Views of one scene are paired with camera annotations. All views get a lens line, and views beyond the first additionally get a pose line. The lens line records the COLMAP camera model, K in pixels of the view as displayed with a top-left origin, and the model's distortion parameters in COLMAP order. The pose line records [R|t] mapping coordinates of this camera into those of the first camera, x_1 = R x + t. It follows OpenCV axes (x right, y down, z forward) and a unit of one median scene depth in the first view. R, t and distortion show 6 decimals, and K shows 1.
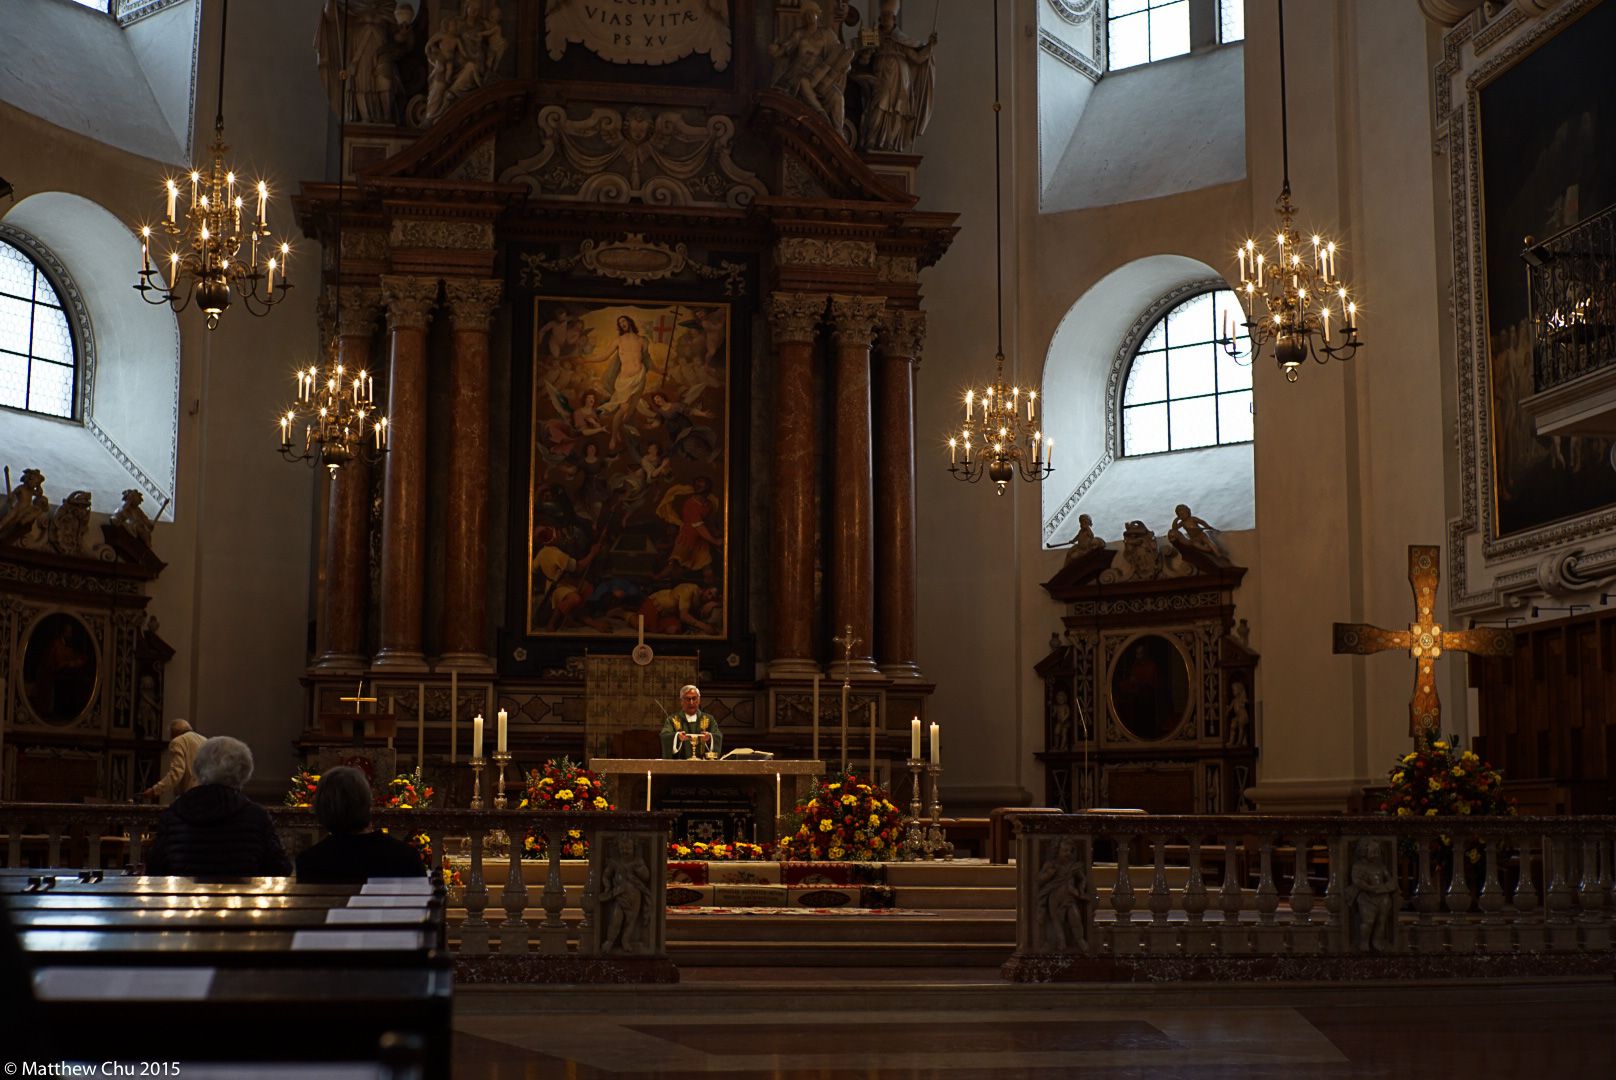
lens RADIAL K [[2345.9, 0, 789.1], [0, 2345.9, 536.6], [0, 0, 1]] dist [-0.043512, -0.312366]
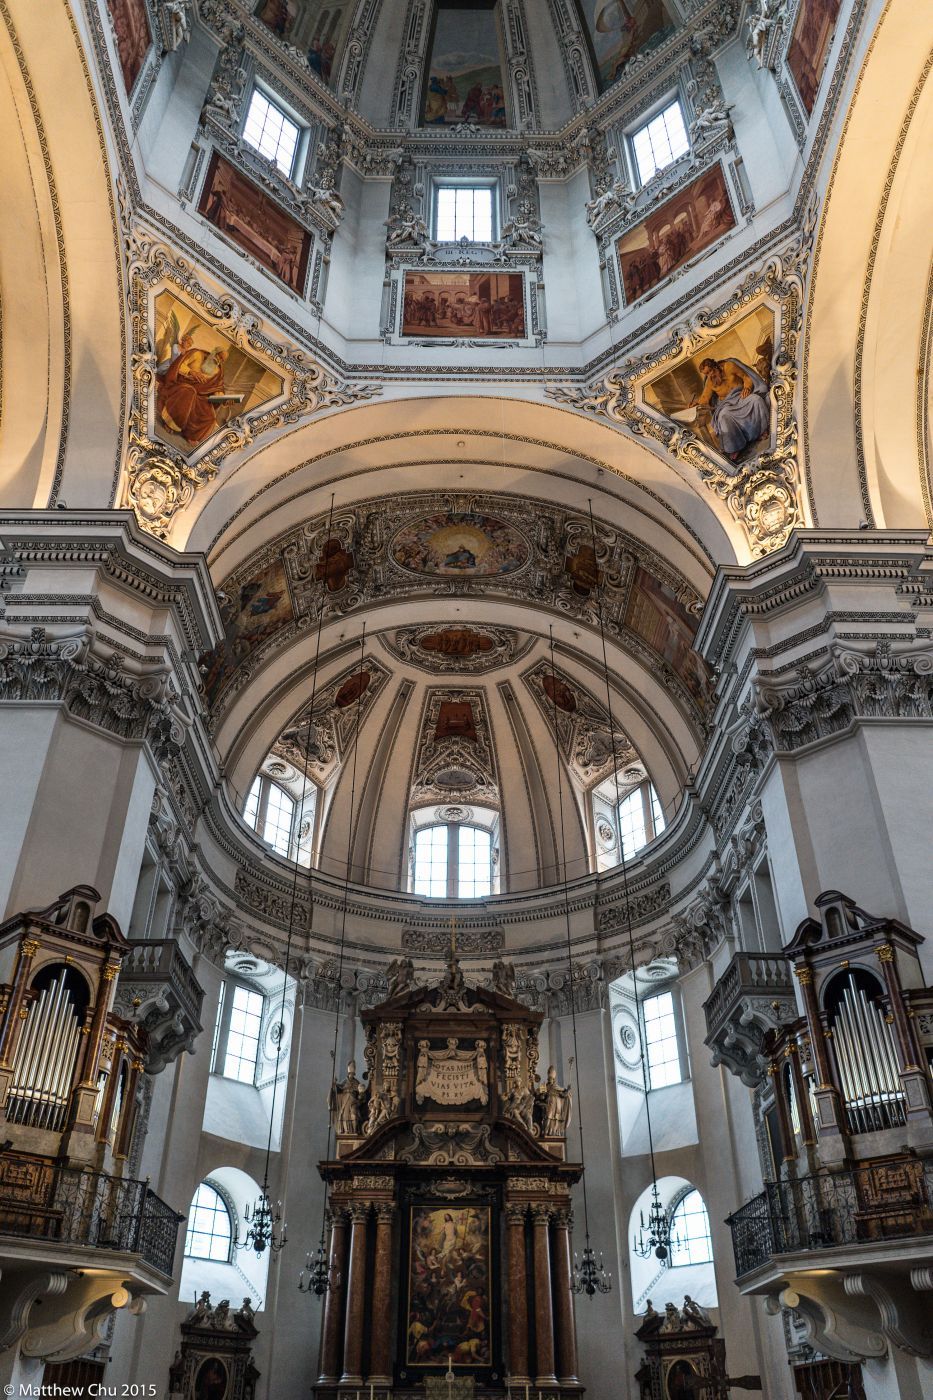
lens RADIAL K [[1063.1, 0, 464.7], [0, 1063.1, 697.9], [0, 0, 1]] dist [-0.014938, -0.004309]
pose [[0.991376, -0.077721, -0.105514, 0.109533], [0.018827, 0.881268, -0.472242, -0.046413], [0.129690, 0.466183, 0.875131, -0.230370]]
